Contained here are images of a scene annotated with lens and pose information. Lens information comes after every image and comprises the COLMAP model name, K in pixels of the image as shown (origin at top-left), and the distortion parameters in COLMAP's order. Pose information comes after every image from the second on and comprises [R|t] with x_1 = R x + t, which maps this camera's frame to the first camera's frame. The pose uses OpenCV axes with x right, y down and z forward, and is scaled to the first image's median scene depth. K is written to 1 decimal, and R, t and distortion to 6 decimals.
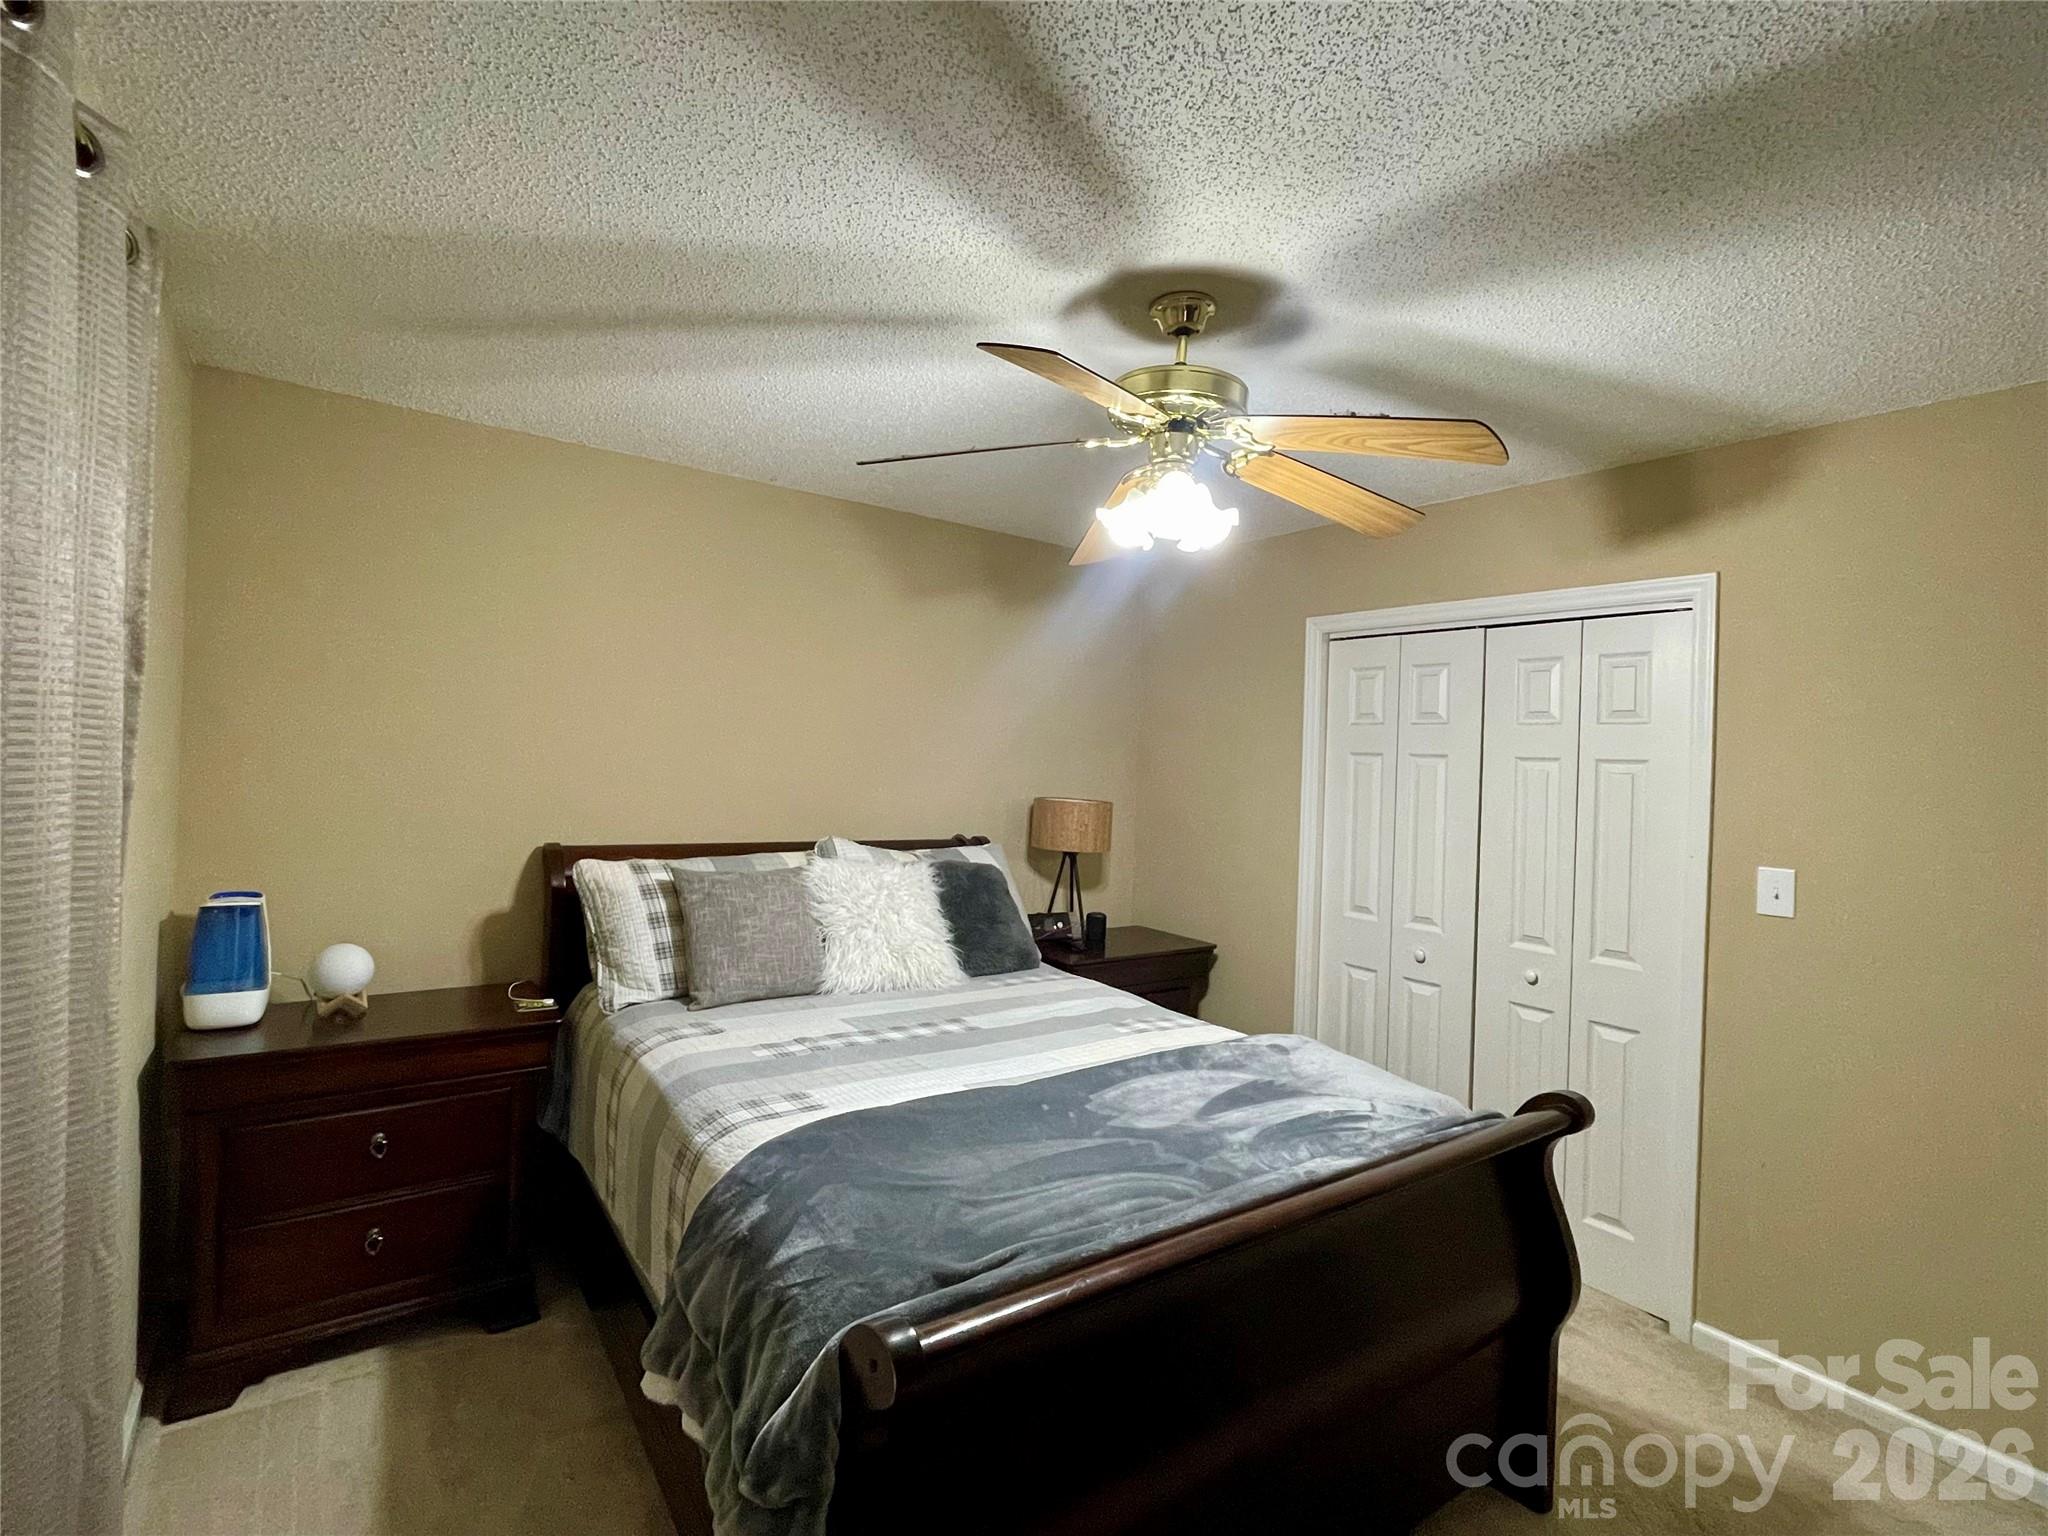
lens RADIAL K [[990.2, 0, 1015.8], [0, 990.2, 758.0], [0, 0, 1]] dist [-0.000354, -0.000297]
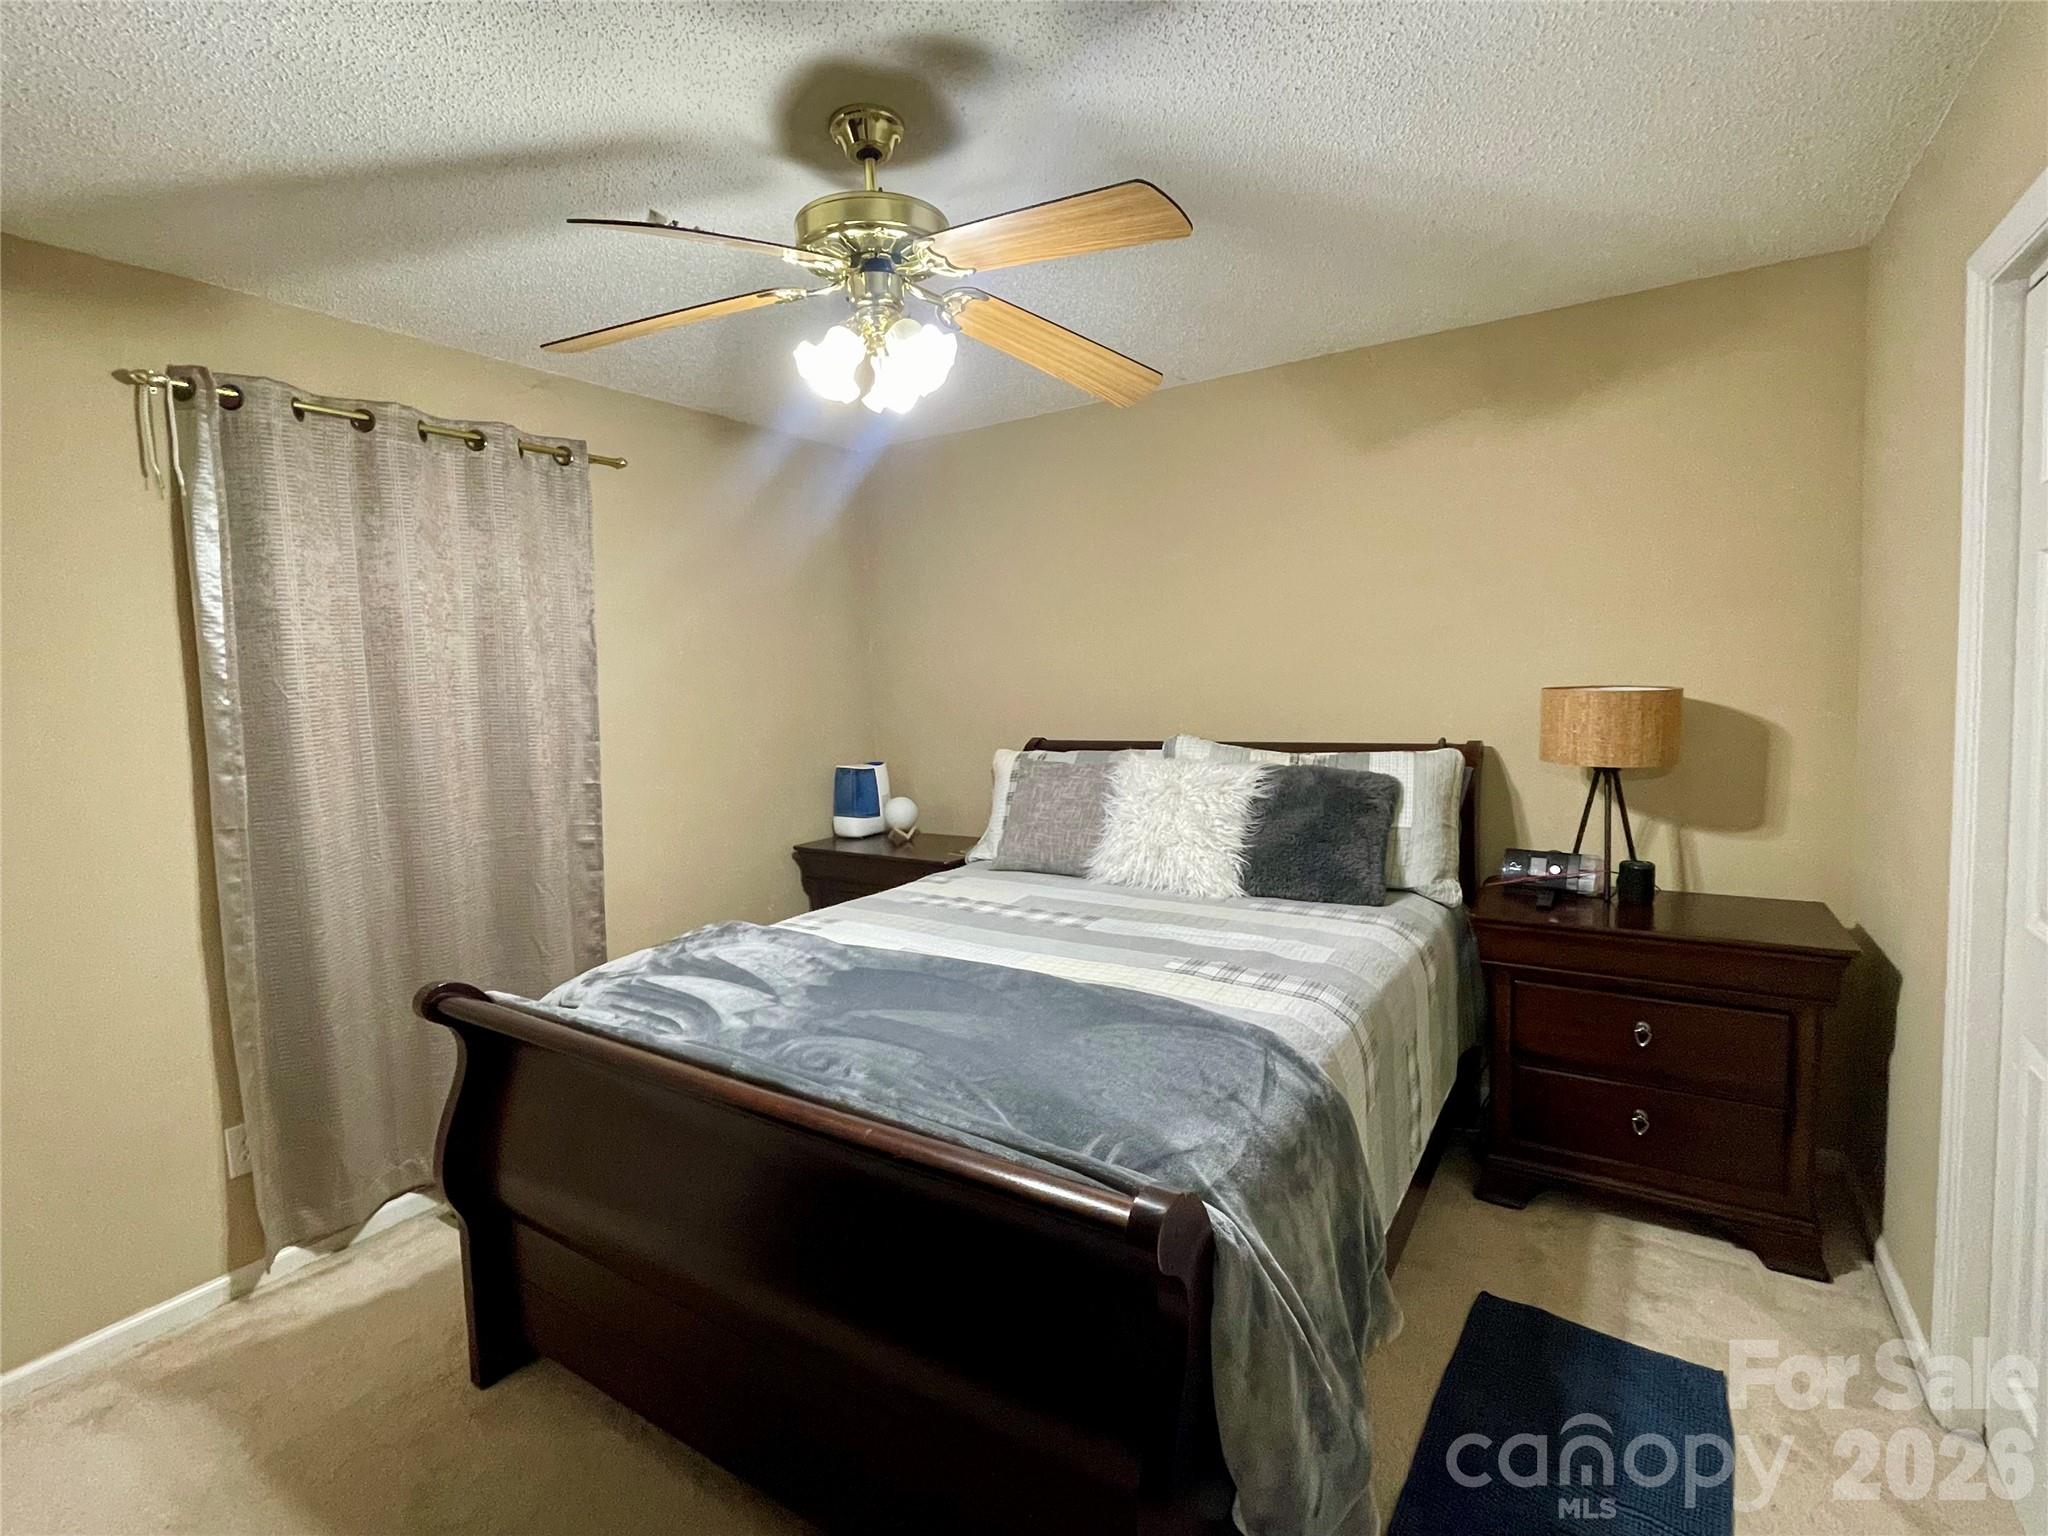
lens RADIAL K [[990.2, 0, 1015.8], [0, 990.2, 758.0], [0, 0, 1]] dist [-0.000354, -0.000297]
pose [[0.315949, 0.019066, -0.948585, 0.804589], [0.049248, 0.998121, 0.036465, 0.066373], [0.947497, -0.058237, 0.314416, 0.609176]]
